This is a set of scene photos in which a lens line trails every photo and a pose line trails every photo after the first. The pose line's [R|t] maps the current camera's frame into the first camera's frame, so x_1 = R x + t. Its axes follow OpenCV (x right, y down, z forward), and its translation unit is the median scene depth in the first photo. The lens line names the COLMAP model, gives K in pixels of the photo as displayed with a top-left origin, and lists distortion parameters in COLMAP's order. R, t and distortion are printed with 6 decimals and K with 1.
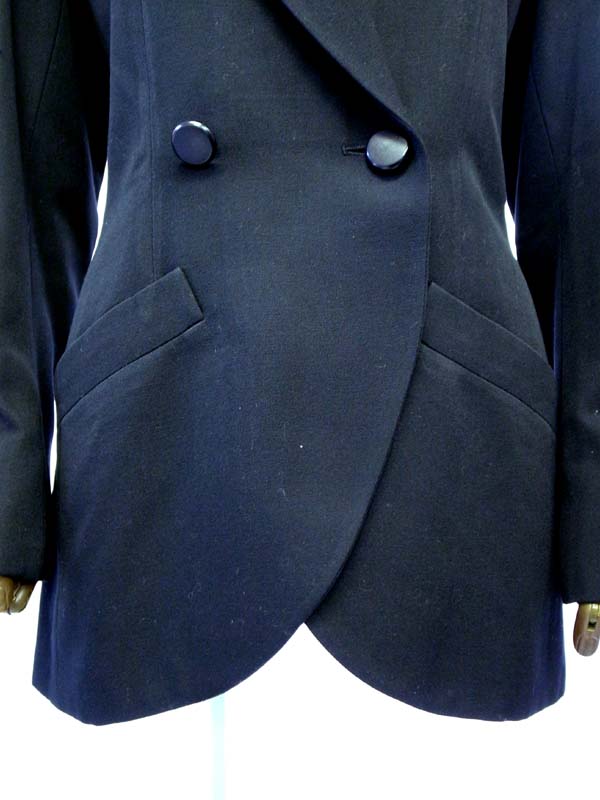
lens RADIAL K [[654.7, 0, 300.0], [0, 654.7, 400.0], [0, 0, 1]] dist [-0.016315, -0.003138]
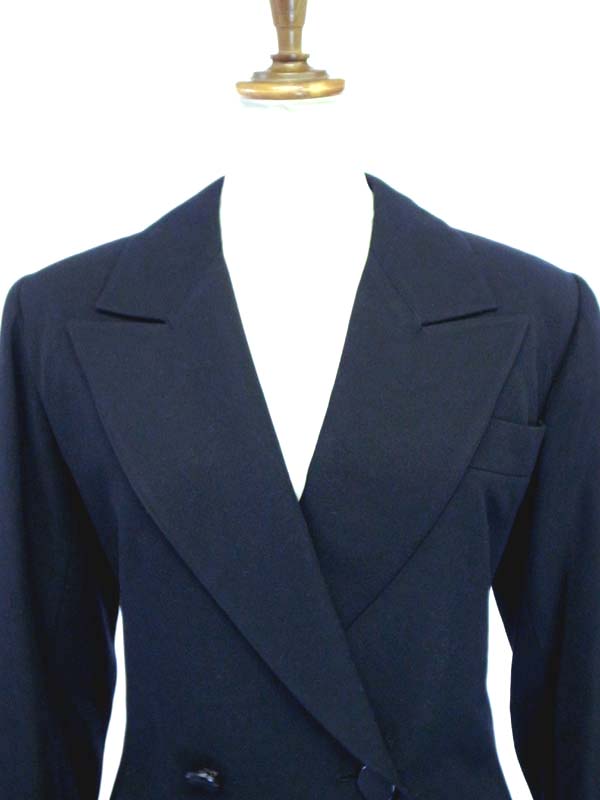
lens RADIAL K [[726.4, 0, 300.0], [0, 726.4, 400.0], [0, 0, 1]] dist [-0.041704, -0.004400]
pose [[0.998917, -0.016034, -0.043677, 0.067758], [0.019596, 0.996408, 0.082378, -1.131488], [0.042199, -0.083145, 0.995644, -0.173516]]
